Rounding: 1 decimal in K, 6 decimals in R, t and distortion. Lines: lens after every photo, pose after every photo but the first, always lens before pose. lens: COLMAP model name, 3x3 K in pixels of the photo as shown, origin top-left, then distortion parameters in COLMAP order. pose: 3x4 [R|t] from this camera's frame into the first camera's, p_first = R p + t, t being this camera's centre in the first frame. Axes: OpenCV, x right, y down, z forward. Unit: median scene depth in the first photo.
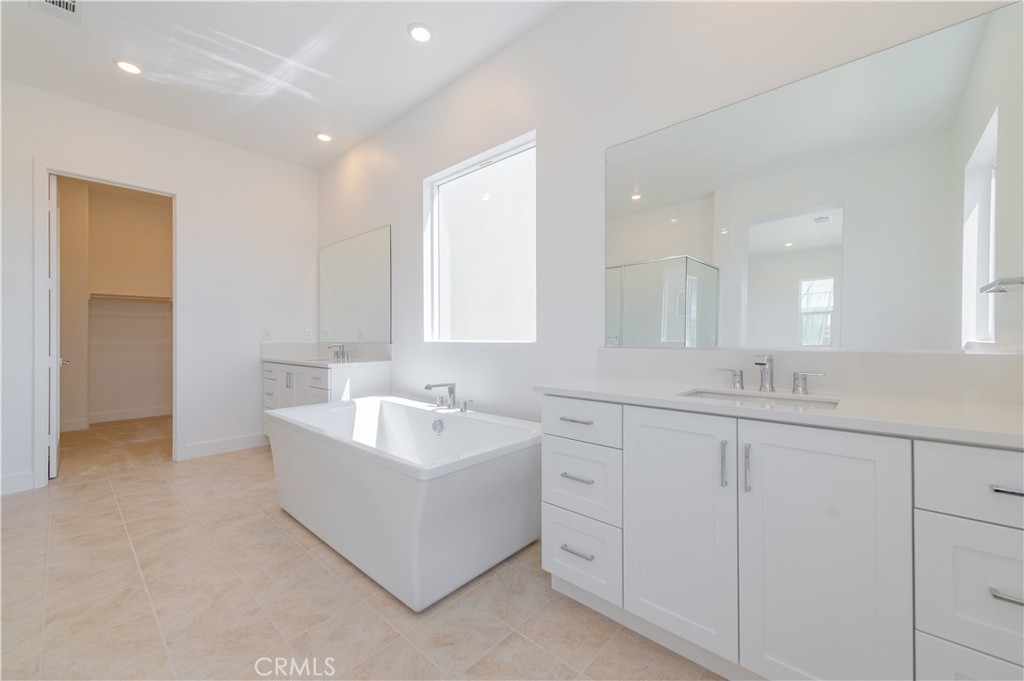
lens RADIAL K [[391.5, 0, 505.4], [0, 391.5, 339.6], [0, 0, 1]] dist [0.007246, 0.000042]
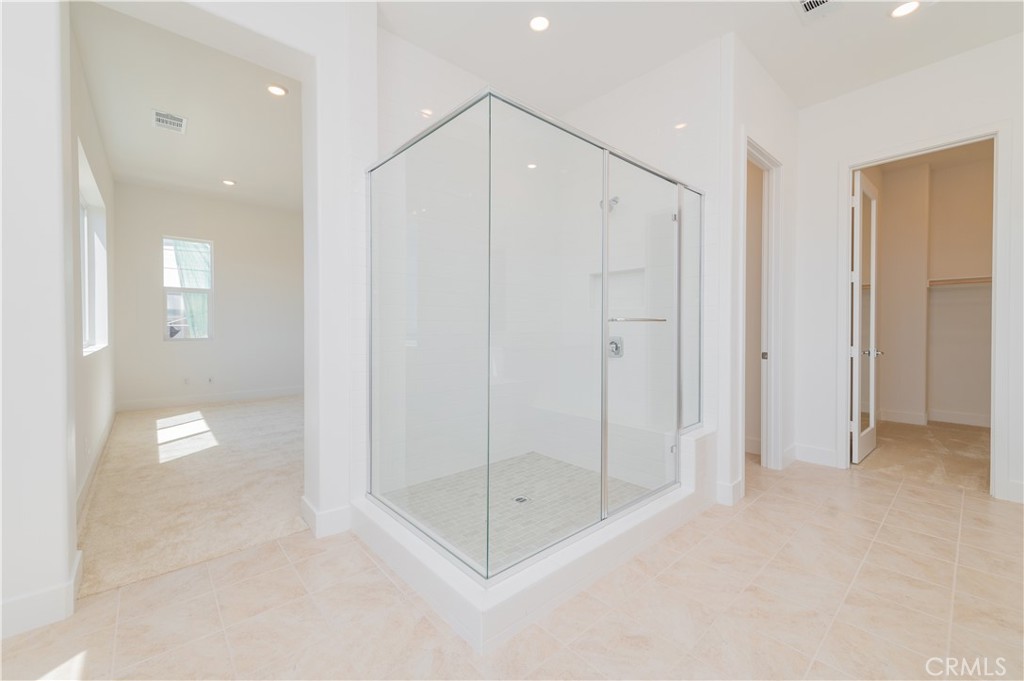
lens RADIAL K [[407.9, 0, 514.1], [0, 407.9, 330.8], [0, 0, 1]] dist [-0.000232, -0.000151]
pose [[-0.107307, 0.007427, -0.994198, 0.012545], [-0.003966, 0.999961, 0.007898, -0.003494], [0.994218, 0.004791, -0.107273, 0.222577]]
